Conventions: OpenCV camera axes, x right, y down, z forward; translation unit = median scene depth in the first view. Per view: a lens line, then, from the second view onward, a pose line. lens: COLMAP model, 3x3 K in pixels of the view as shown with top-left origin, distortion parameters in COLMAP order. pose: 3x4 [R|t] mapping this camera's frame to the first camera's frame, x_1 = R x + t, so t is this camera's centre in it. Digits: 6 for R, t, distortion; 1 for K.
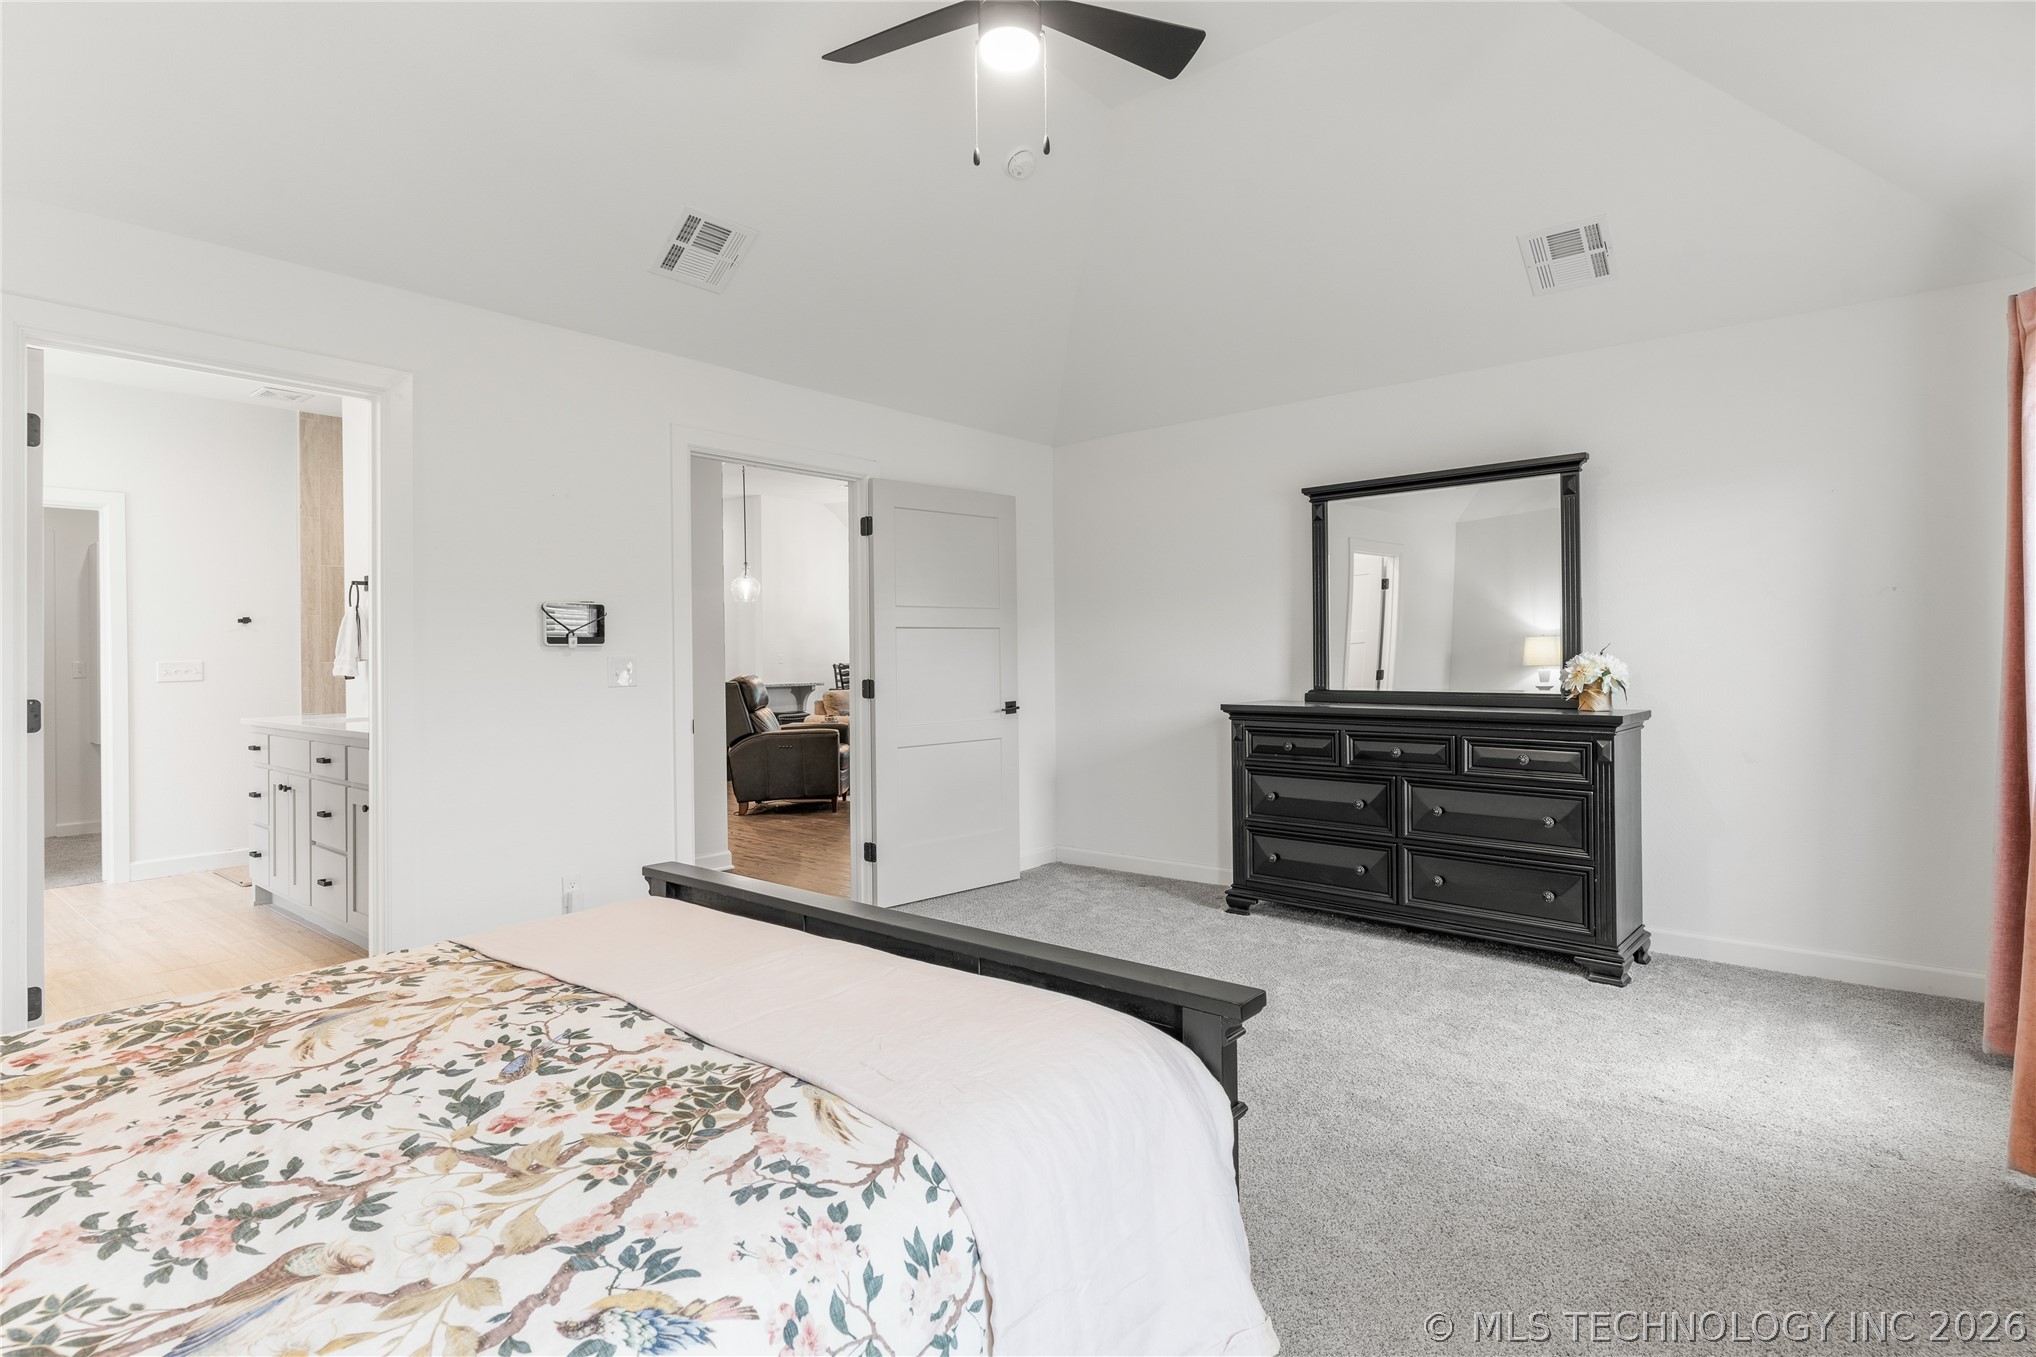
lens RADIAL K [[978.3, 0, 986.1], [0, 978.3, 659.7], [0, 0, 1]] dist [-0.001165, 0.001281]
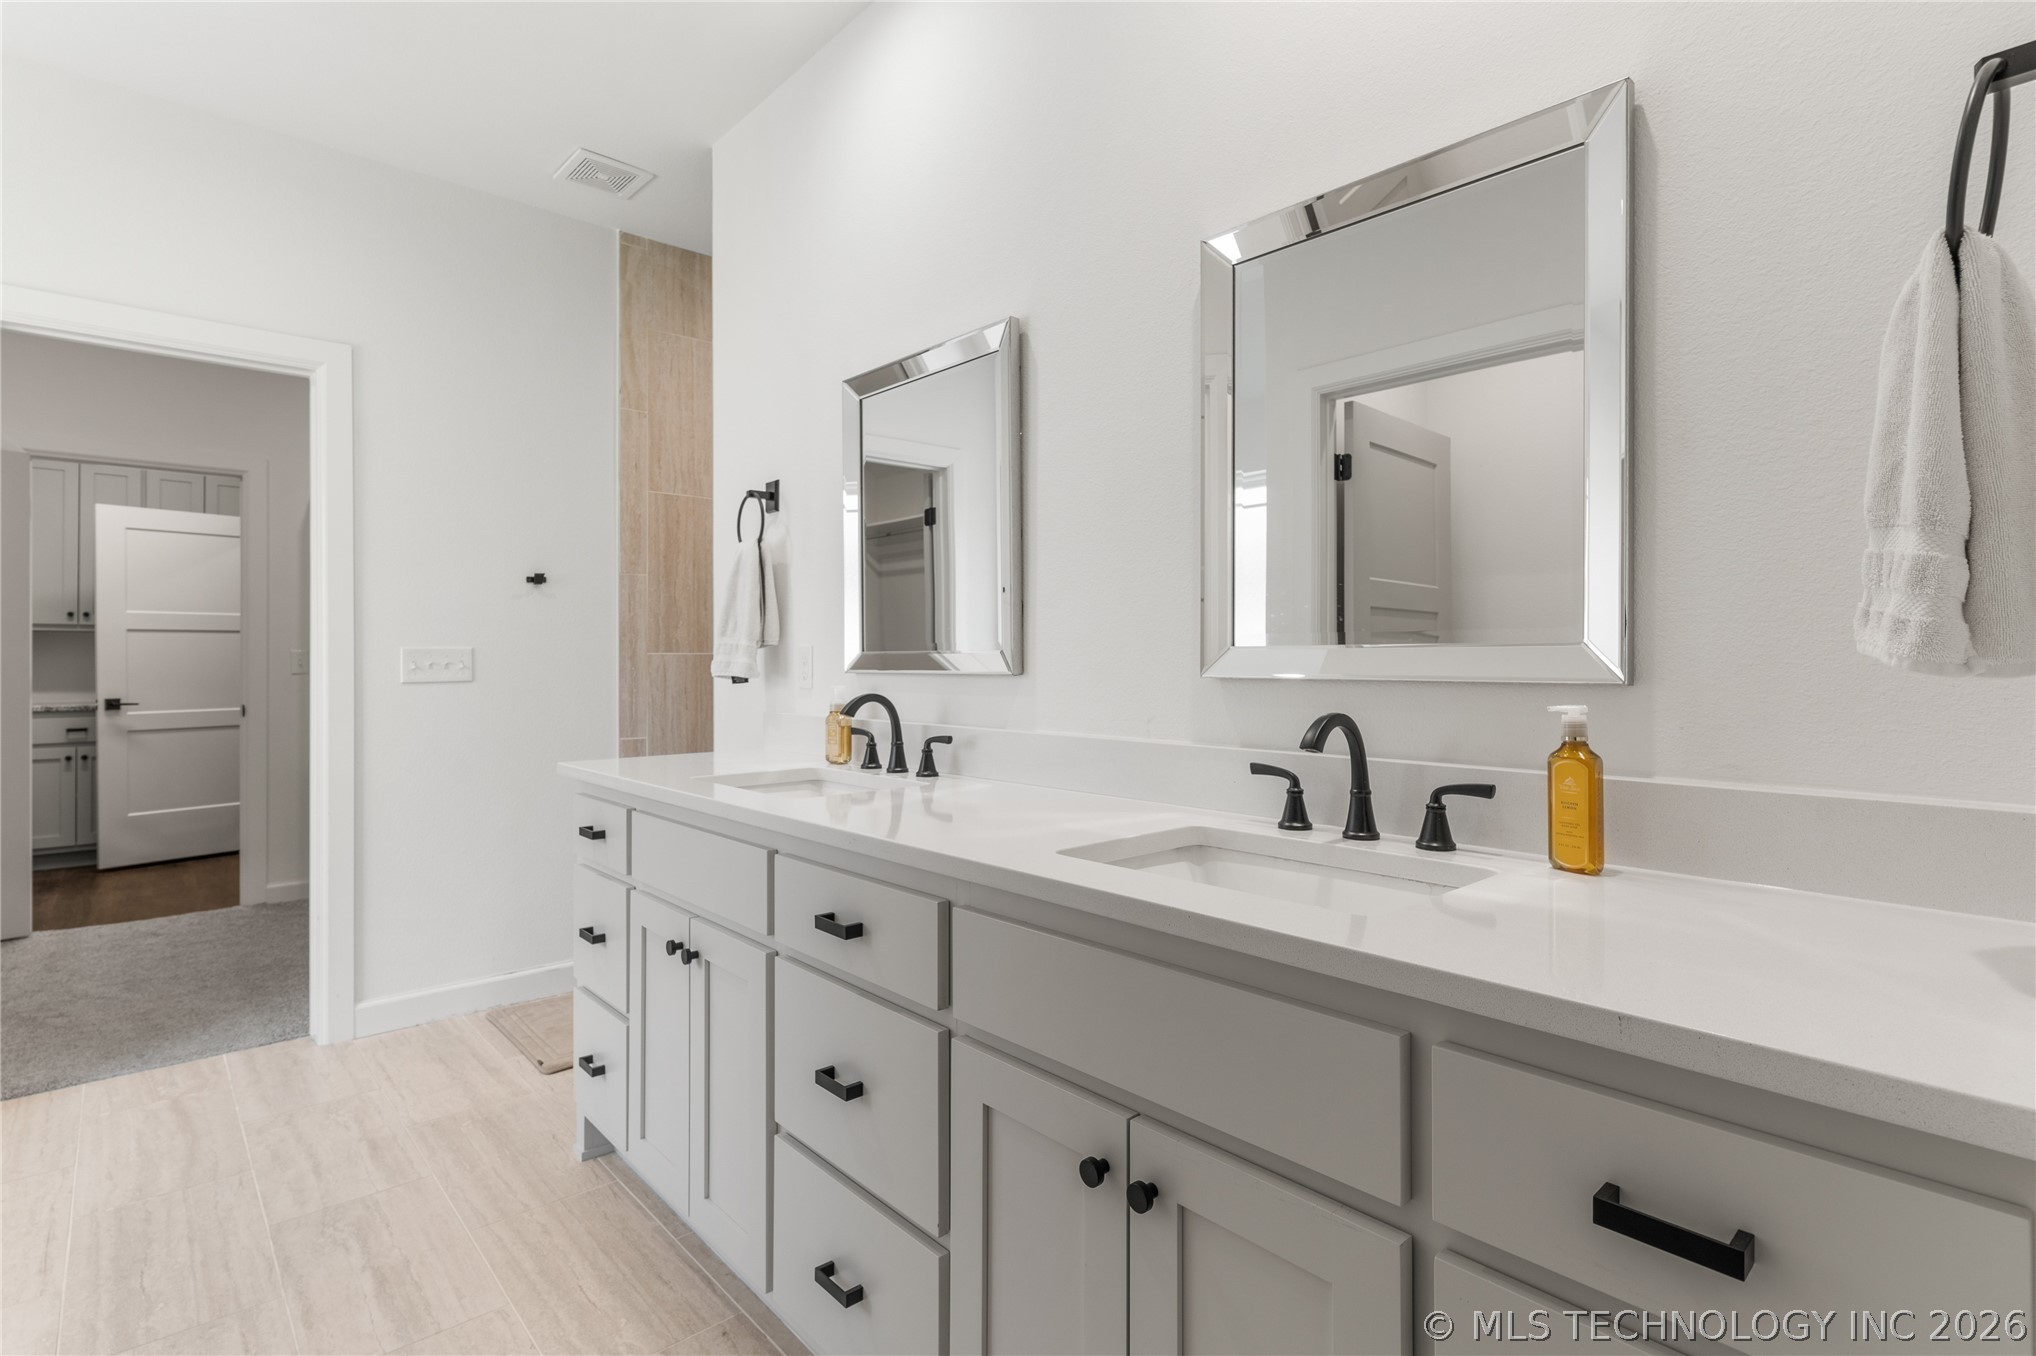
lens RADIAL K [[978.3, 0, 1019.6], [0, 978.3, 659.8], [0, 0, 1]] dist [-0.001165, 0.001281]
pose [[0.990359, 0.006637, -0.138364, -0.376548], [-0.006949, 0.999974, -0.001771, 0.006618], [0.138349, 0.002716, 0.990380, 0.443998]]
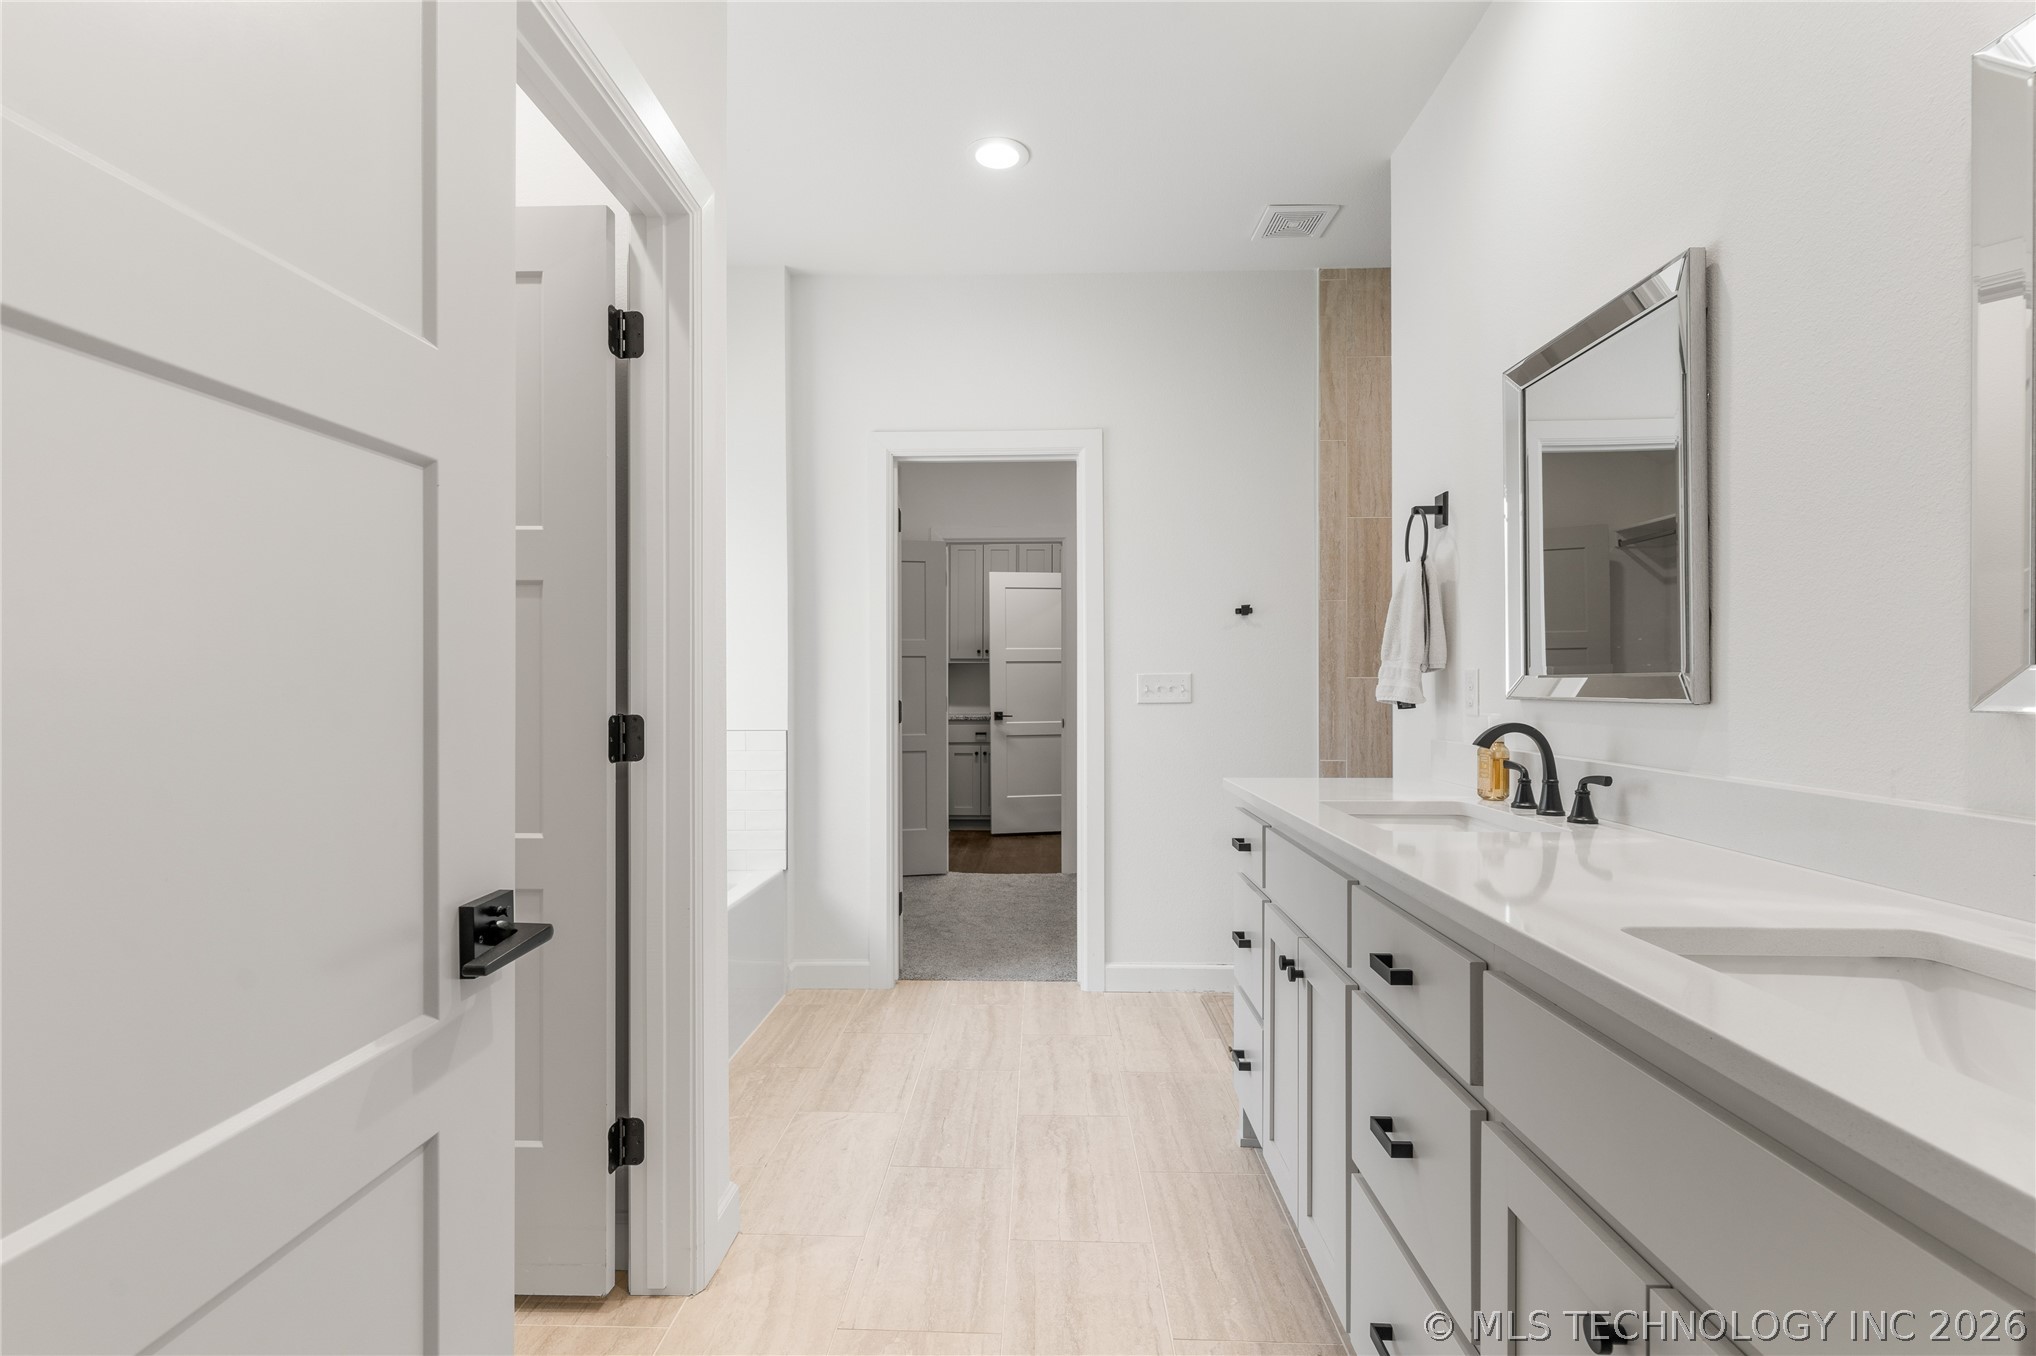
lens RADIAL K [[978.3, 0, 1009.2], [0, 978.3, 687.4], [0, 0, 1]] dist [-0.001165, 0.001281]
pose [[0.614049, 0.009633, -0.789209, -0.333169], [-0.005814, 0.999954, 0.007682, 0.005806], [0.789246, -0.000129, 0.614076, 0.466846]]
